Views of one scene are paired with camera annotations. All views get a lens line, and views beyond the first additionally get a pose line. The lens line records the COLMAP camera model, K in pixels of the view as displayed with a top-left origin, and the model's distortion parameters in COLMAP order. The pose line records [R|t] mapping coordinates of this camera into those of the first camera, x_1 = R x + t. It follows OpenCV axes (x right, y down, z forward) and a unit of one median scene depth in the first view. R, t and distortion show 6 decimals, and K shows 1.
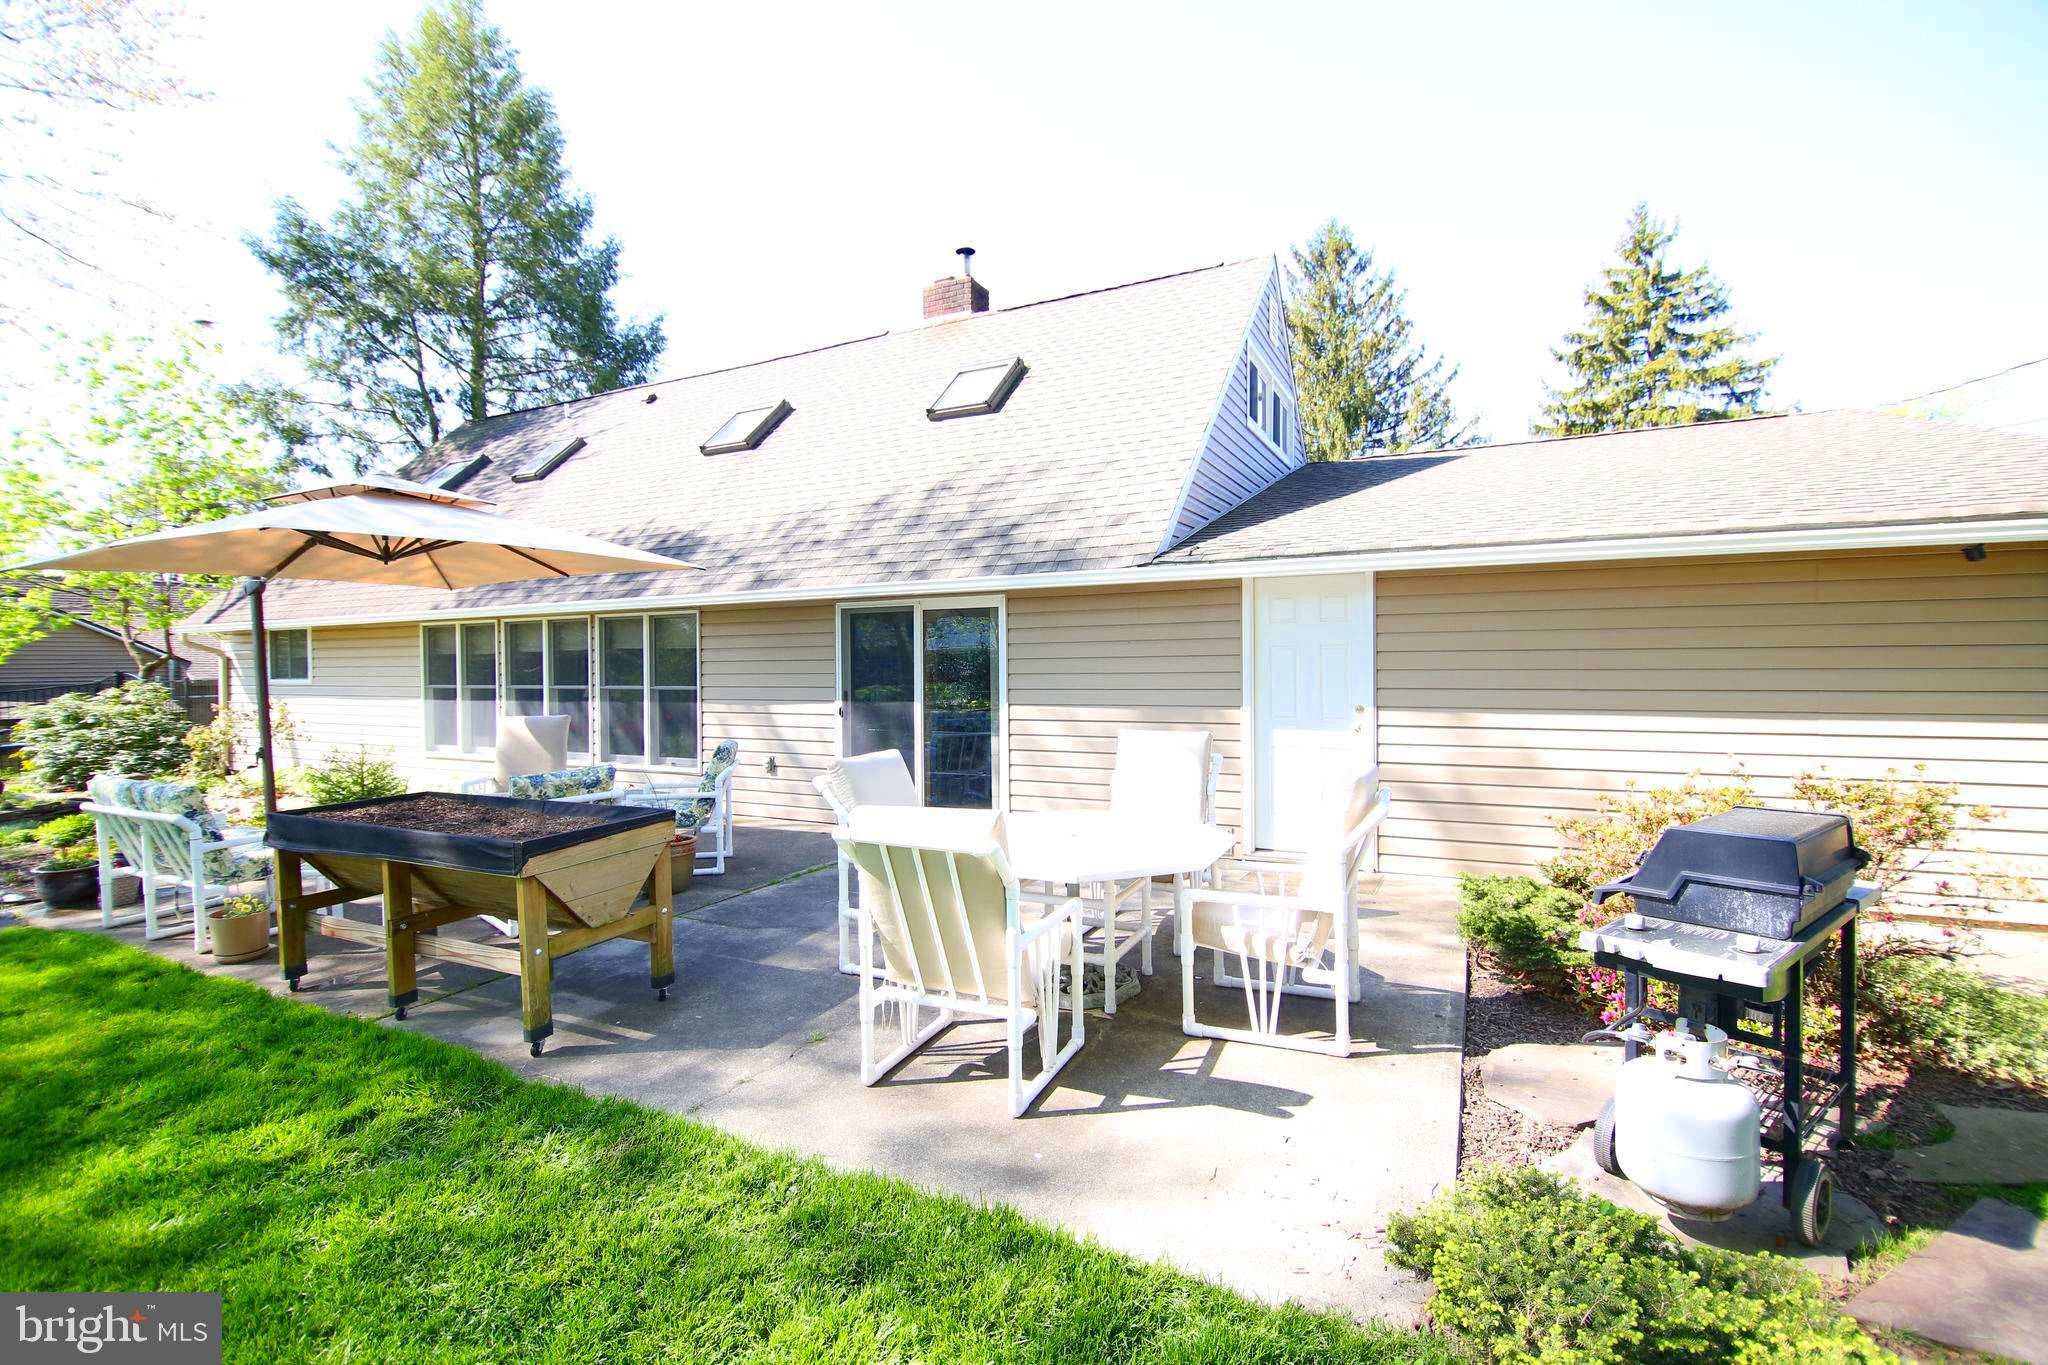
lens RADIAL K [[931.2, 0, 1029.1], [0, 931.2, 676.8], [0, 0, 1]] dist [-0.011519, 0.000322]
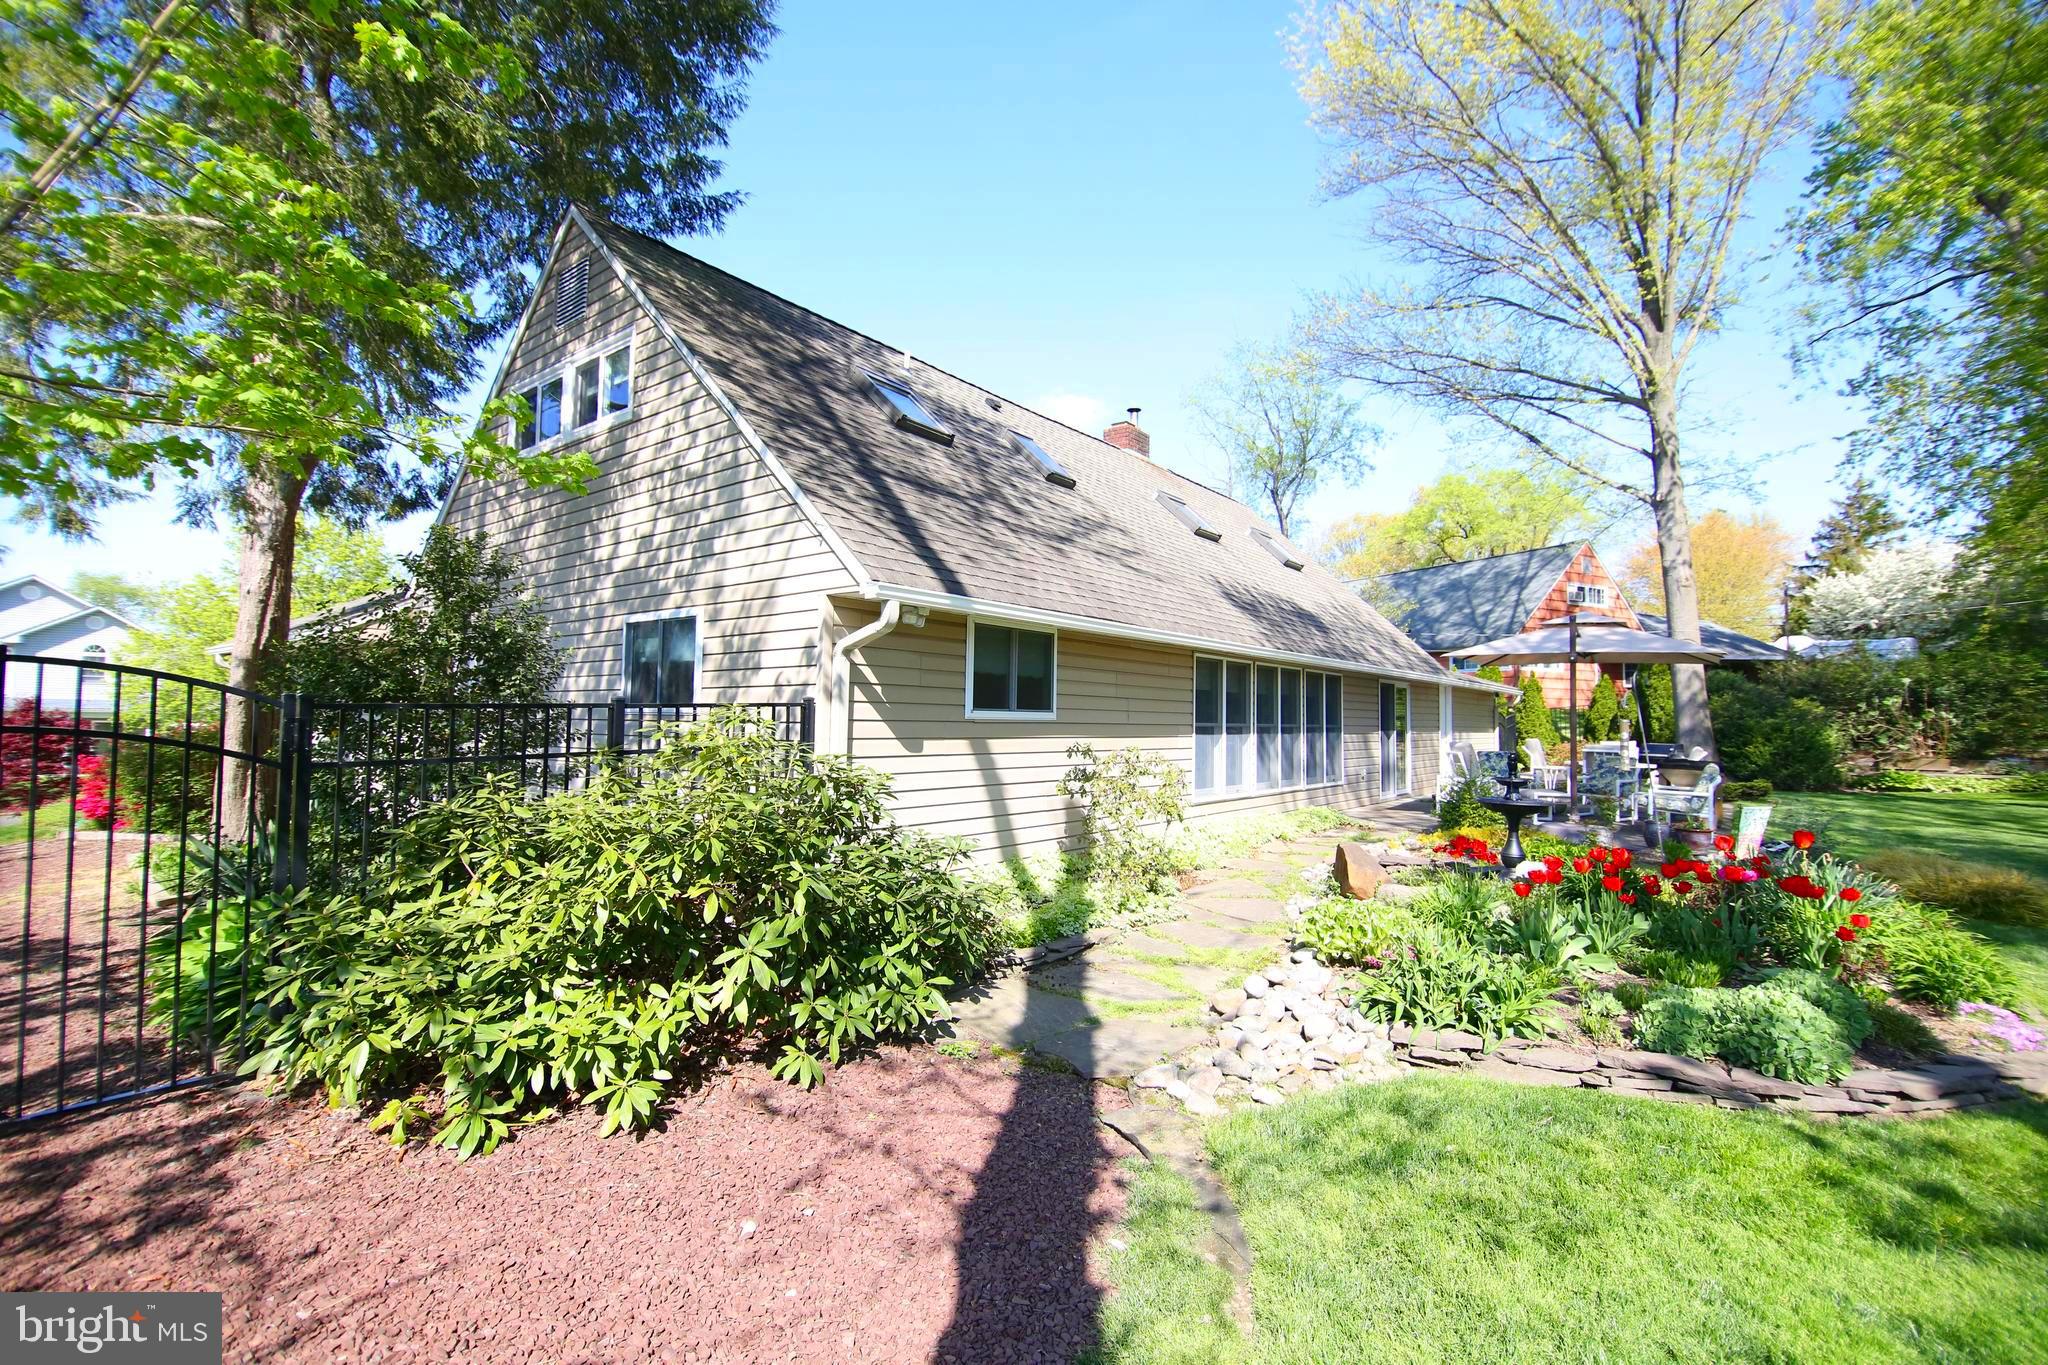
lens RADIAL K [[931.2, 0, 1024.2], [0, 931.2, 673.9], [0, 0, 1]] dist [-0.011519, 0.000322]
pose [[0.162402, 0.053734, 0.985261, -1.554678], [-0.010339, 0.998554, -0.052755, 0.011038], [-0.986671, -0.001619, 0.162723, 1.012155]]
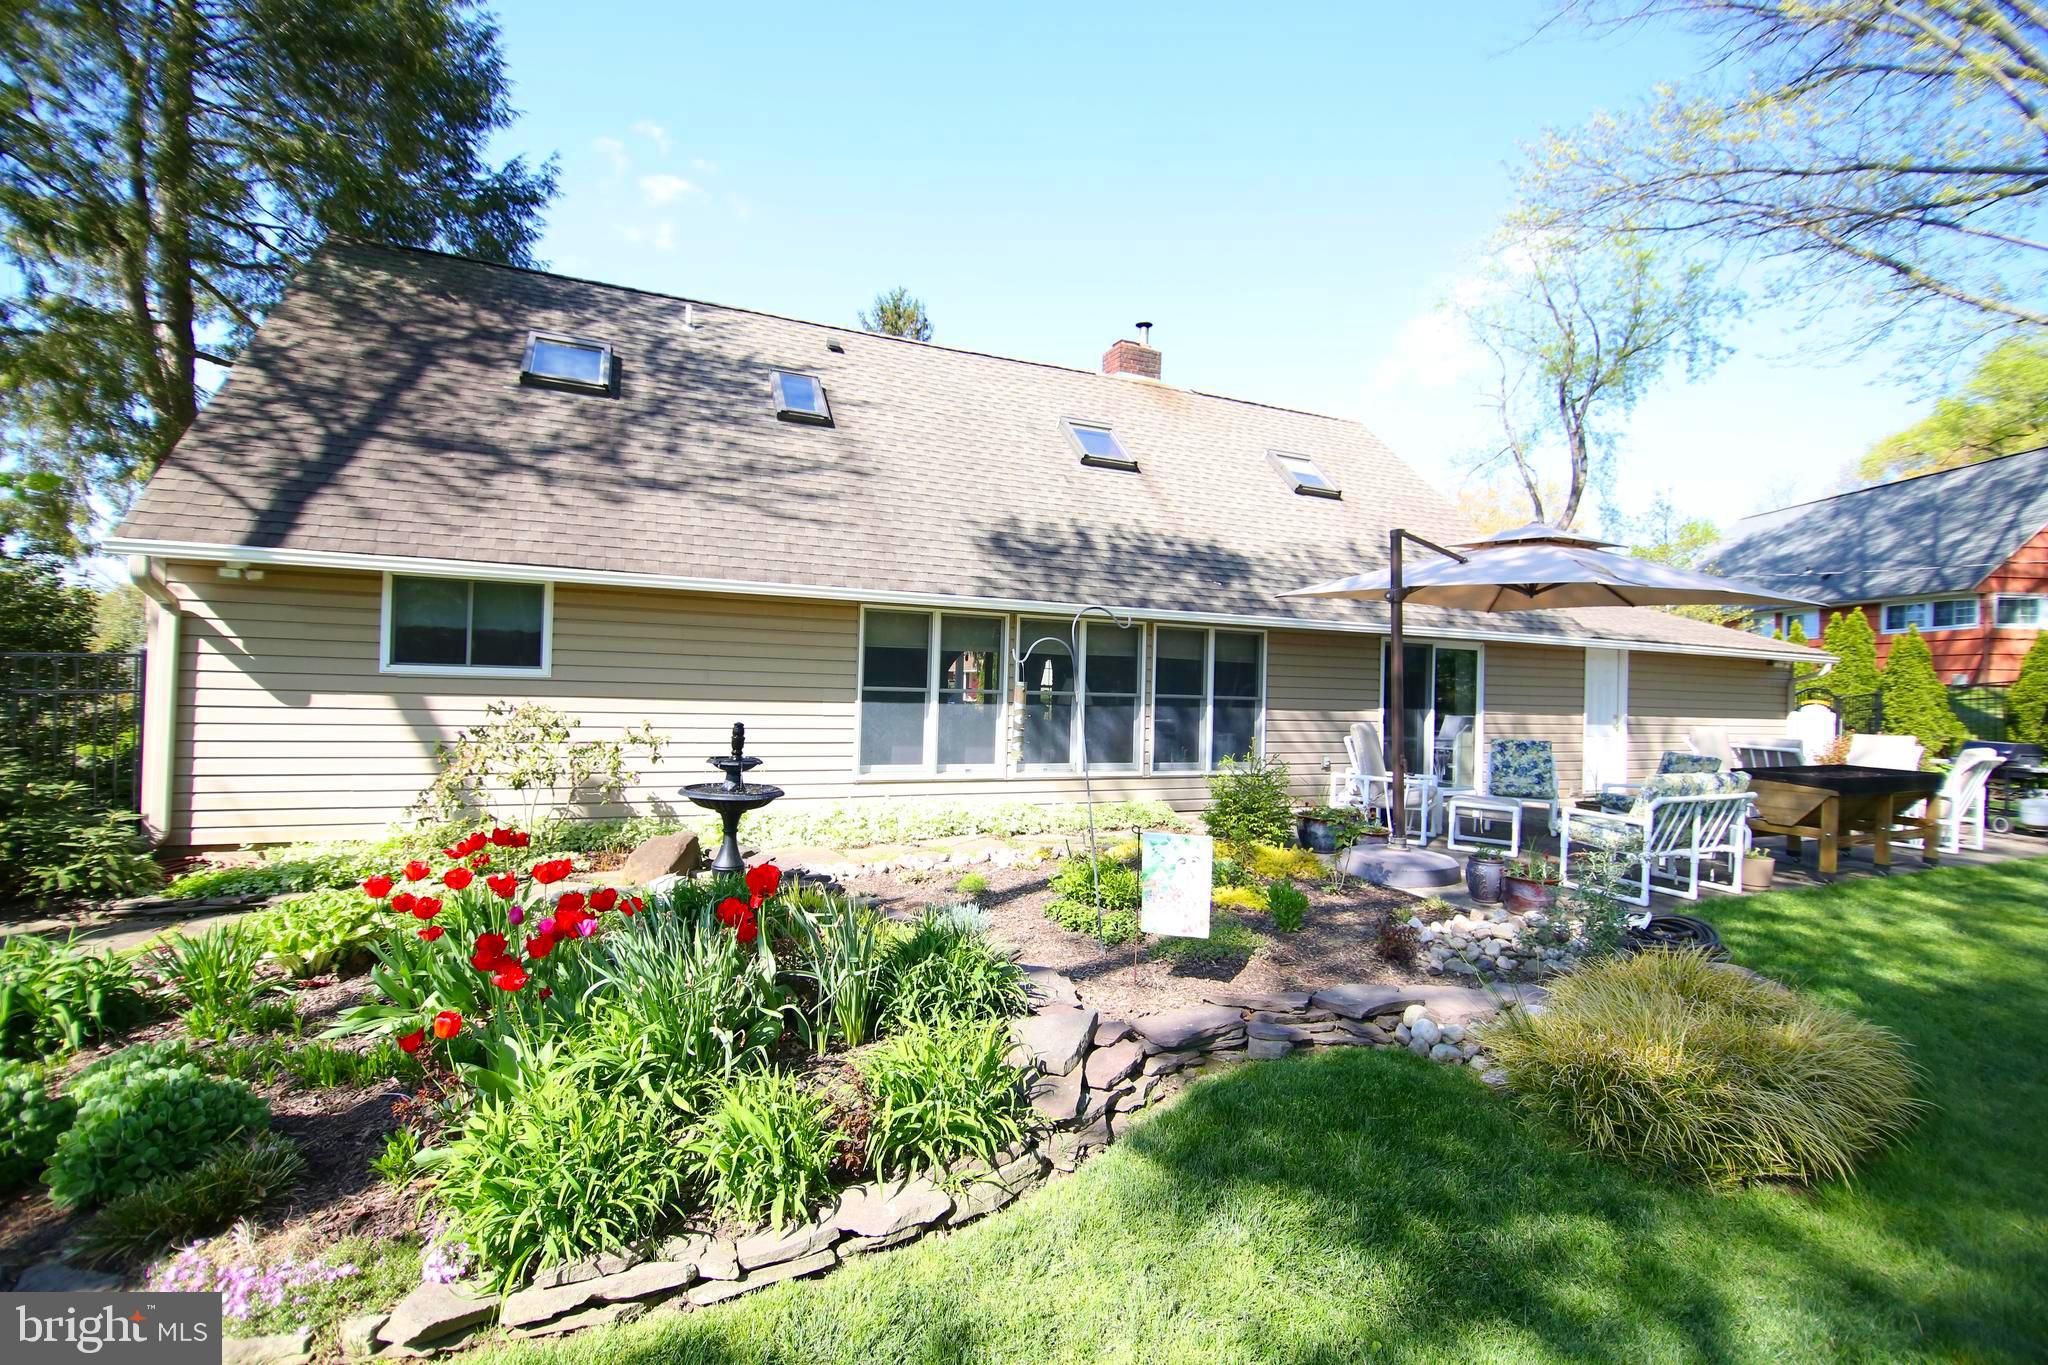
lens RADIAL K [[931.2, 0, 1018.3], [0, 931.2, 663.3], [0, 0, 1]] dist [-0.011519, 0.000322]
pose [[0.606612, 0.035848, 0.794189, -1.175717], [-0.028951, 0.999316, -0.022993, 0.003937], [-0.794470, -0.009045, 0.607235, 0.438609]]
